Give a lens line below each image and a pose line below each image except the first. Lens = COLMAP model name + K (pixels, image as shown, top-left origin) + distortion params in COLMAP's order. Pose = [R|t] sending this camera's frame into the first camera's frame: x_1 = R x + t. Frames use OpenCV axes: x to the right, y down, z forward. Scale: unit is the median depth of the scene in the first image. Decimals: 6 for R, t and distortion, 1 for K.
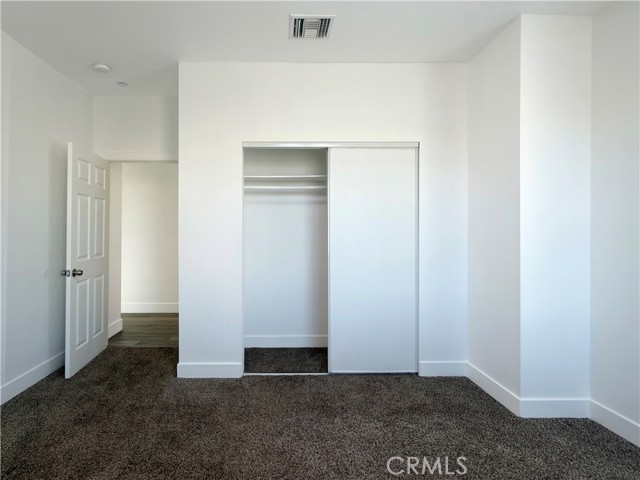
lens RADIAL K [[279.0, 0, 319.8], [0, 279.0, 235.2], [0, 0, 1]] dist [0.000355, 0.000072]
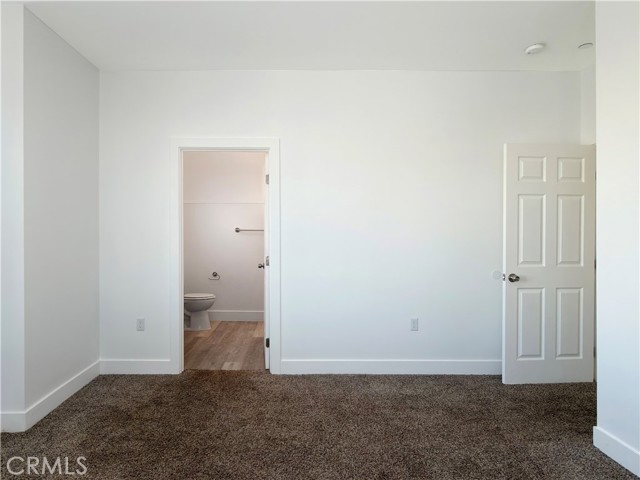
lens RADIAL K [[358.4, 0, 318.6], [0, 358.4, 240.3], [0, 0, 1]] dist [0.006215, 0.000622]
pose [[0.082149, 0.002828, -0.996616, 0.312933], [-0.004163, 0.999988, 0.002495, 0.004902], [0.996611, 0.003944, 0.082160, 0.243937]]
